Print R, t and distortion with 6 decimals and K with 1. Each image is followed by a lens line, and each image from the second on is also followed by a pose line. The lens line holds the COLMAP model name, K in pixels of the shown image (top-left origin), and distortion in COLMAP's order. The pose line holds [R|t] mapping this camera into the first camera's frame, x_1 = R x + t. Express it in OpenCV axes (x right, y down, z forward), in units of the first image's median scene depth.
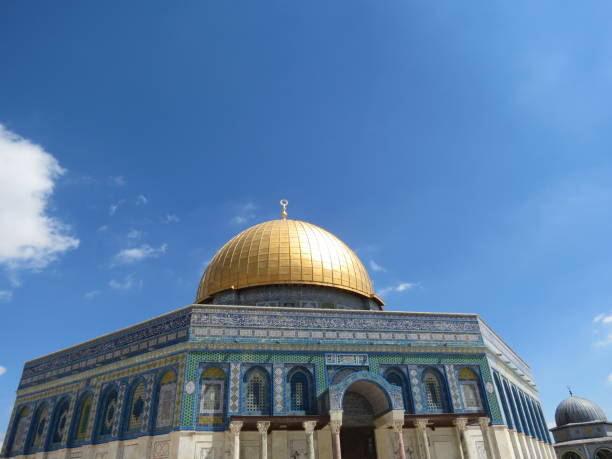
lens RADIAL K [[424.9, 0, 306.0], [0, 424.9, 229.5], [0, 0, 1]] dist [-0.025647, 0.000934]
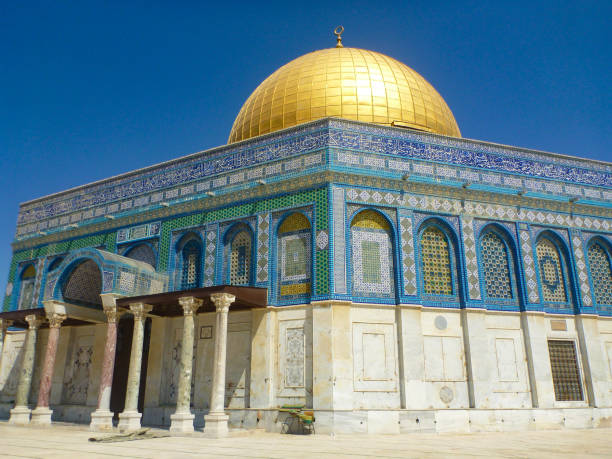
lens RADIAL K [[492.9, 0, 306.0], [0, 492.9, 229.5], [0, 0, 1]] dist [-0.029563, 0.000093]
pose [[0.774960, -0.164162, -0.610318, 0.830132], [0.313225, 0.938500, 0.145286, 0.263147], [0.548932, -0.303758, 0.778720, 0.486769]]
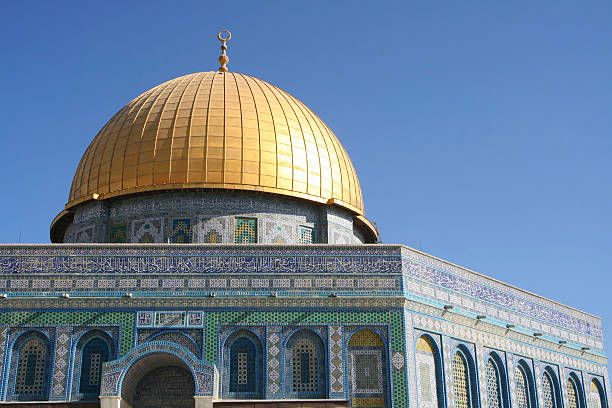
lens RADIAL K [[794.0, 0, 303.7], [0, 794.0, 190.7], [0, 0, 1]] dist [0.010128, 0.013477]
pose [[0.987250, -0.031331, -0.156064, 0.495217], [0.059402, 0.982126, 0.178603, -0.100218], [0.147679, -0.185596, 0.971465, -0.140169]]
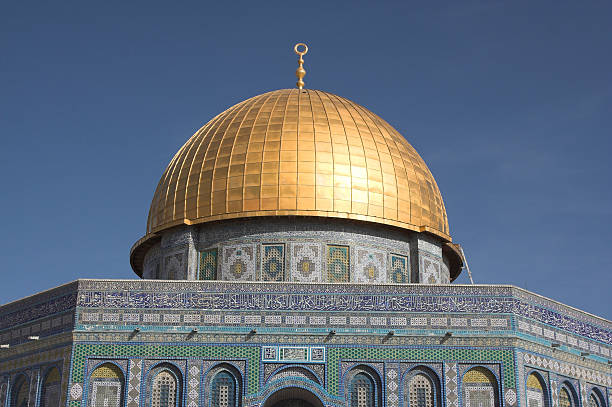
lens RADIAL K [[899.4, 0, 306.0], [0, 899.4, 203.5], [0, 0, 1]] dist [-0.025004, 0.053980]
pose [[0.982294, -0.015599, -0.186694, 0.391303], [0.053658, 0.978205, 0.200590, -0.231179], [0.179496, -0.207056, 0.961722, -0.369315]]
